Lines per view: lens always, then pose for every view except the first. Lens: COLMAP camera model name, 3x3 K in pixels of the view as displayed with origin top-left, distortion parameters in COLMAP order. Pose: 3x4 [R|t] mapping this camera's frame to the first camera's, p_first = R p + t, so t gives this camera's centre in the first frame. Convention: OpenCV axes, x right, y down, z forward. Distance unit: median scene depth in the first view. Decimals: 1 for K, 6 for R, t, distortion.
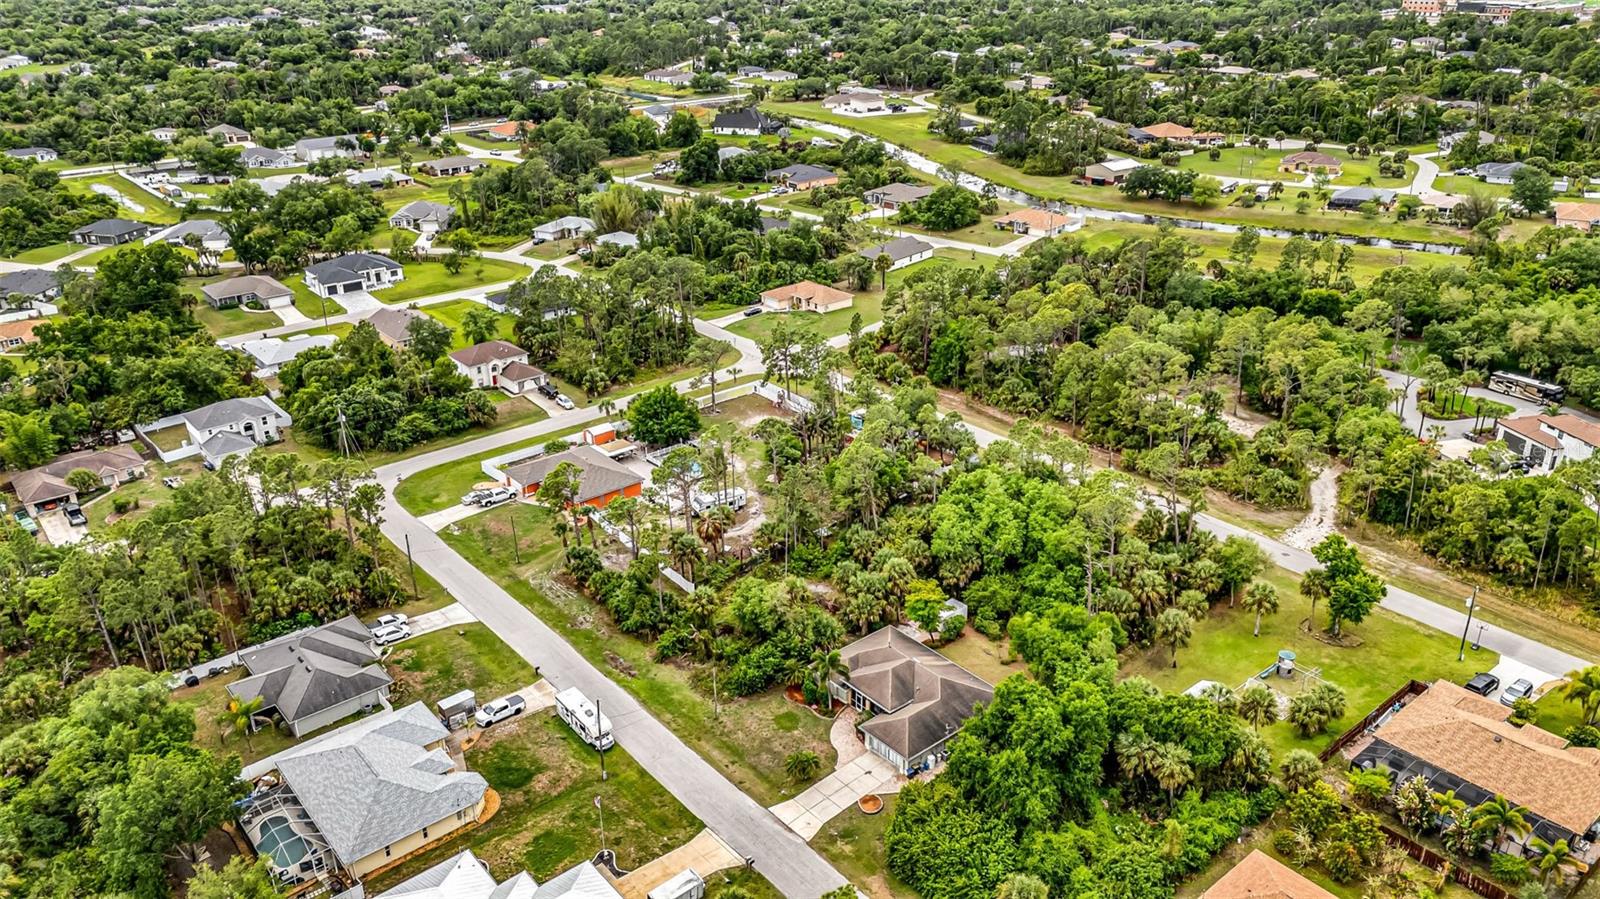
lens RADIAL K [[1172.1, 0, 794.6], [0, 1172.1, 453.2], [0, 0, 1]] dist [0.043056, 0.004348]
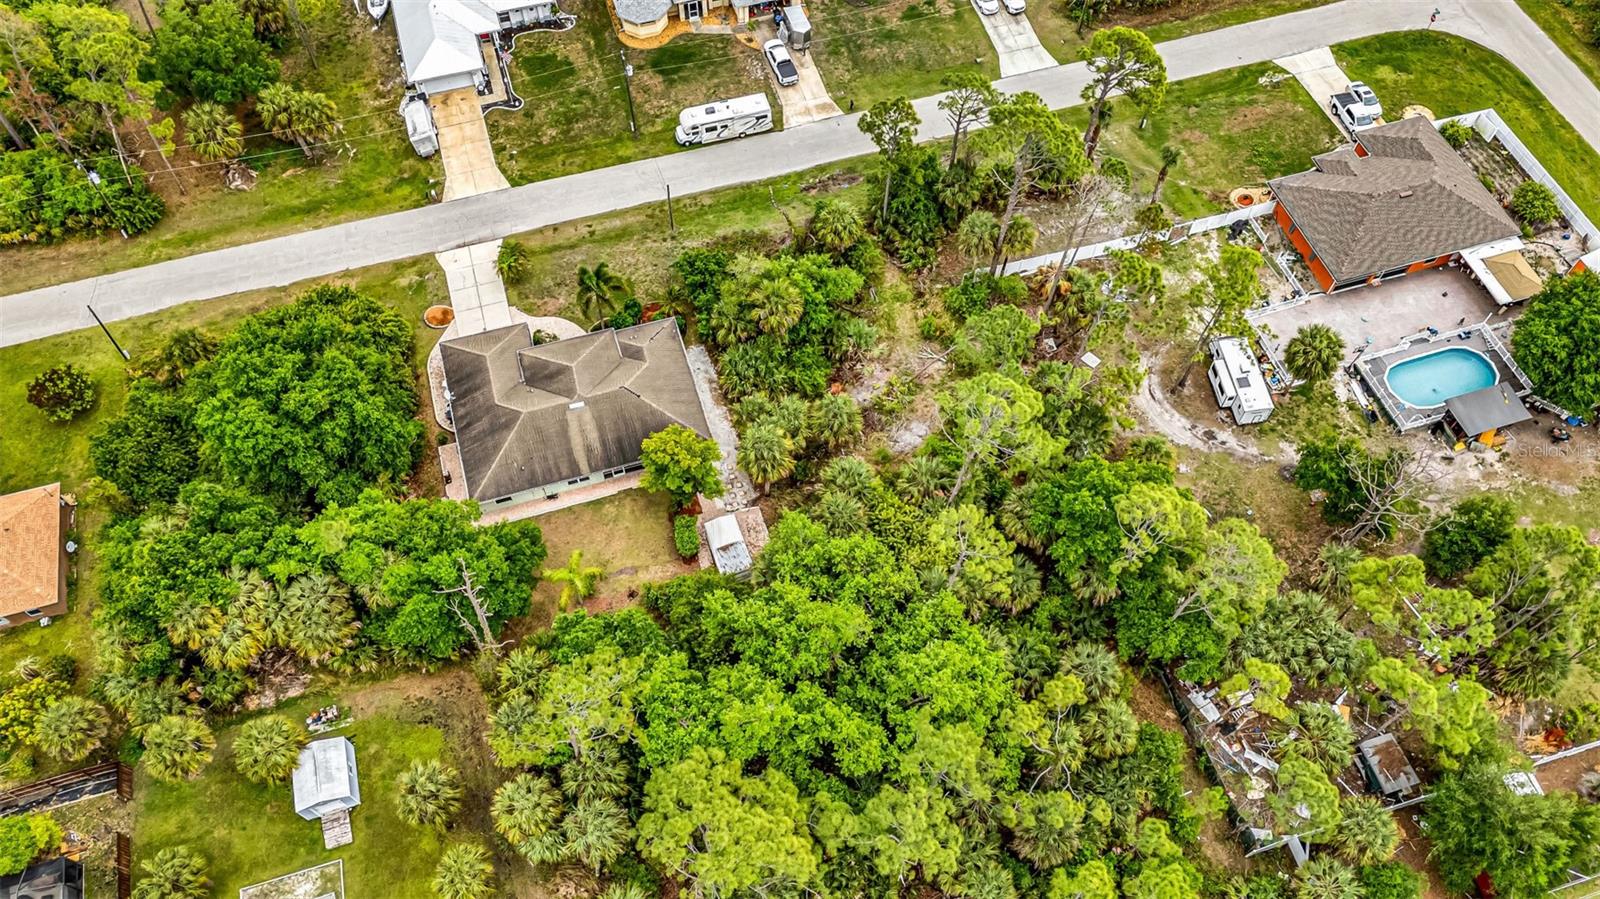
lens RADIAL K [[1172.1, 0, 794.6], [0, 1172.1, 453.2], [0, 0, 1]] dist [0.043056, 0.004348]
pose [[-0.388984, 0.795904, -0.463927, 0.427144], [-0.360540, 0.331898, 0.871696, -0.500133], [0.847763, 0.506340, 0.157852, 1.083749]]
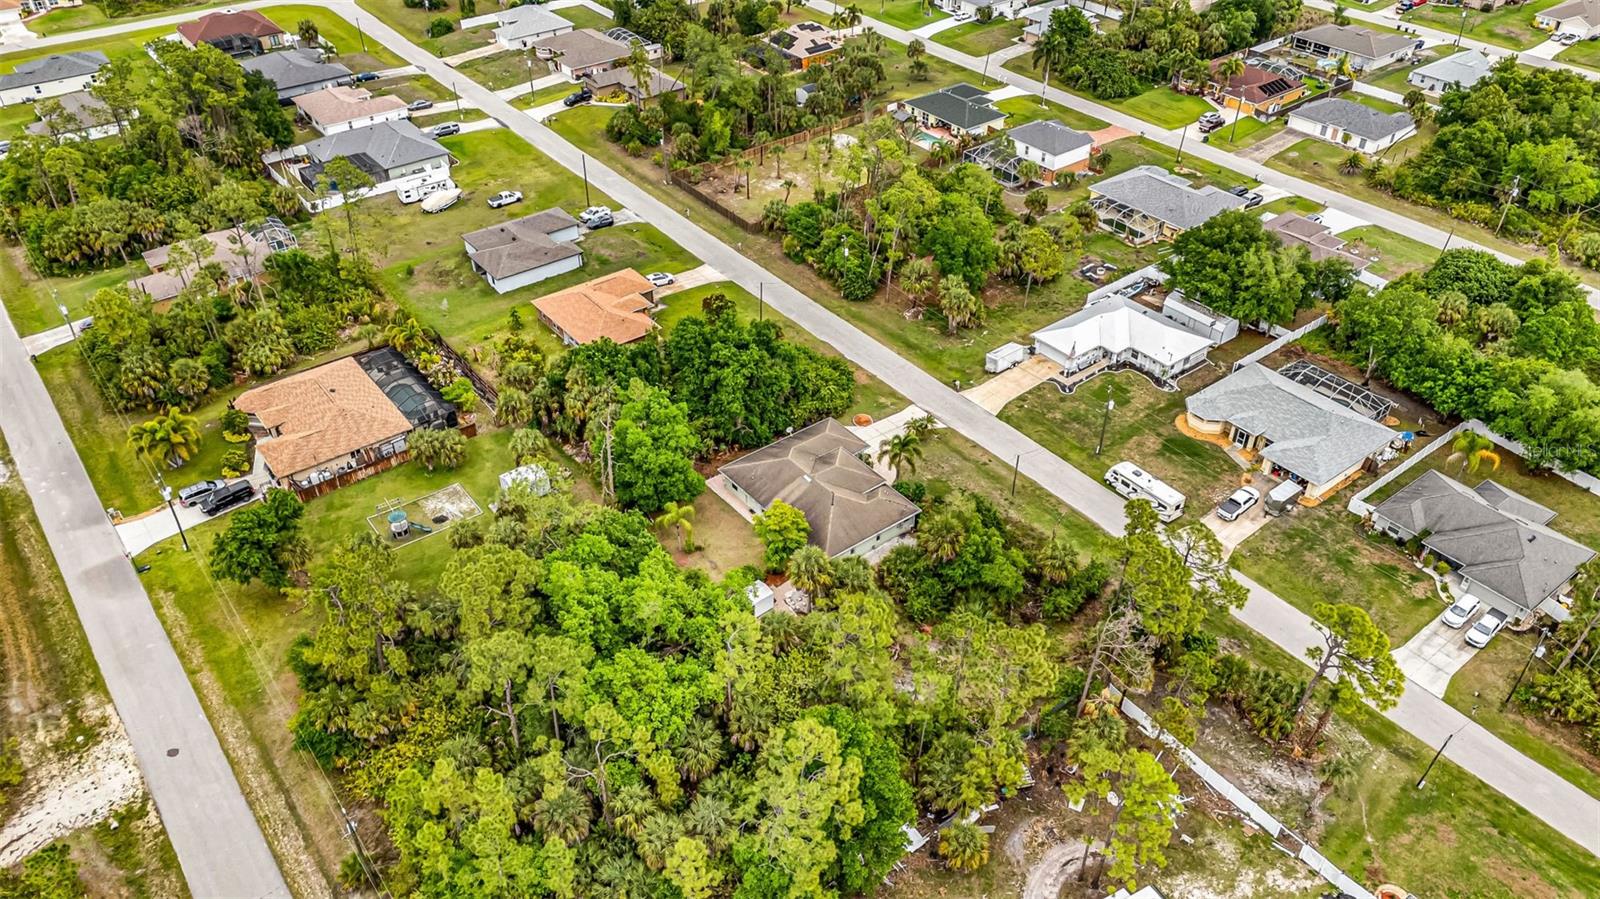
lens RADIAL K [[1172.1, 0, 794.6], [0, 1172.1, 453.2], [0, 0, 1]] dist [0.043056, 0.004348]
pose [[-0.998901, -0.008702, 0.046059, 0.074557], [0.035969, 0.487769, 0.872231, -0.702467], [-0.030056, 0.872929, -0.486920, 1.541420]]
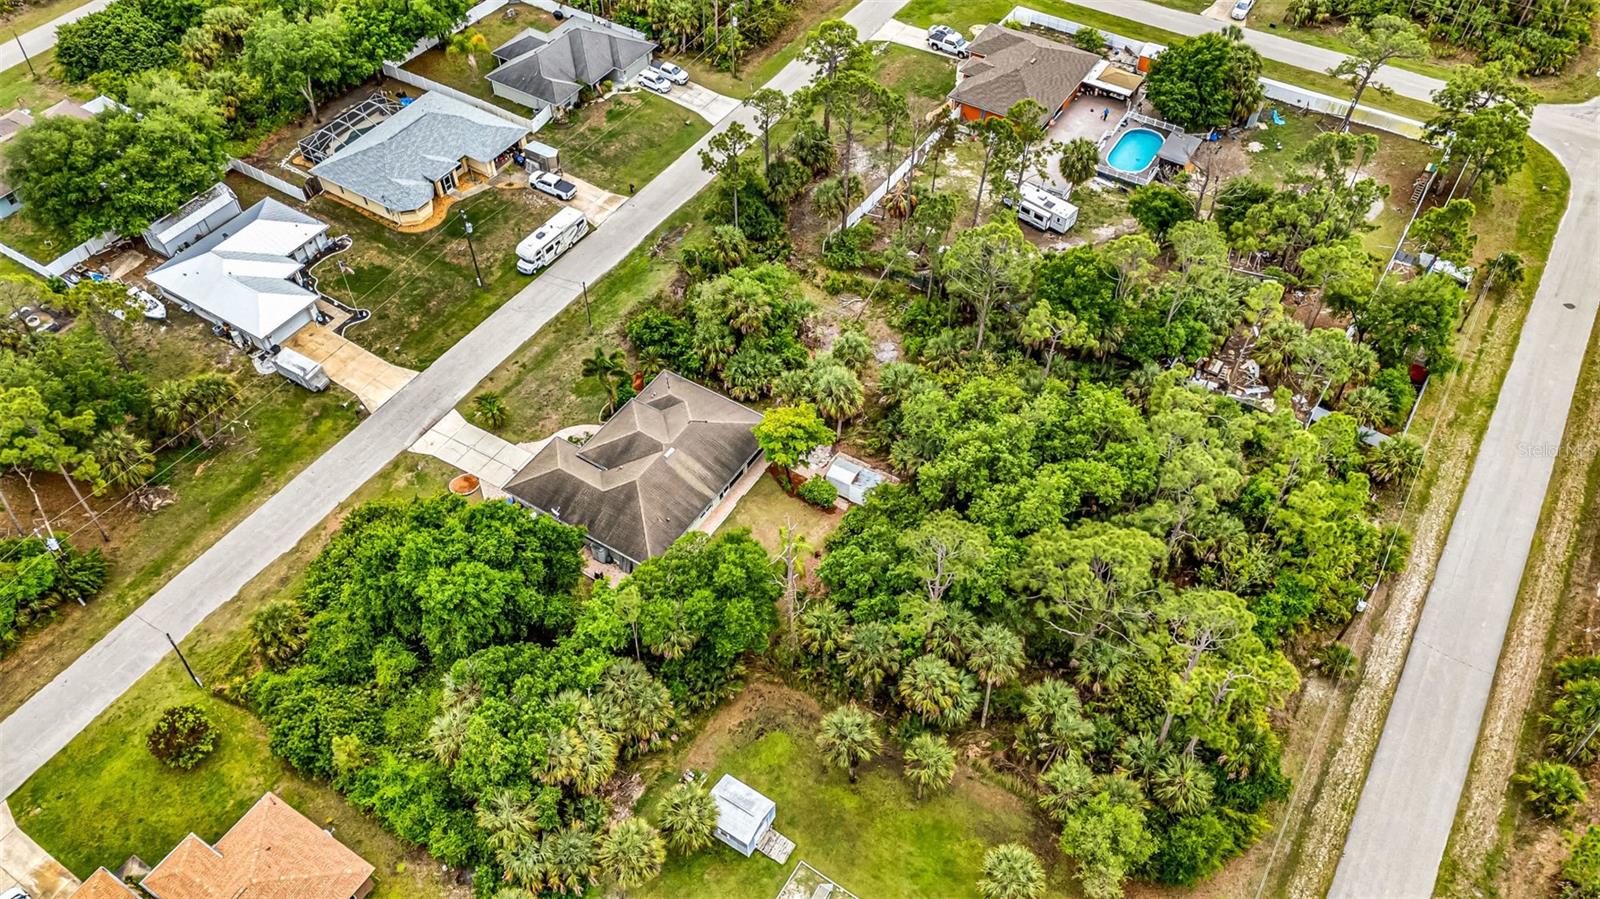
lens RADIAL K [[1172.1, 0, 794.6], [0, 1172.1, 453.2], [0, 0, 1]] dist [0.043056, 0.004348]
pose [[0.300569, 0.729205, -0.614751, 0.642381], [-0.382501, 0.682611, 0.622683, -0.355539], [0.873700, 0.047984, 0.484093, 0.748374]]
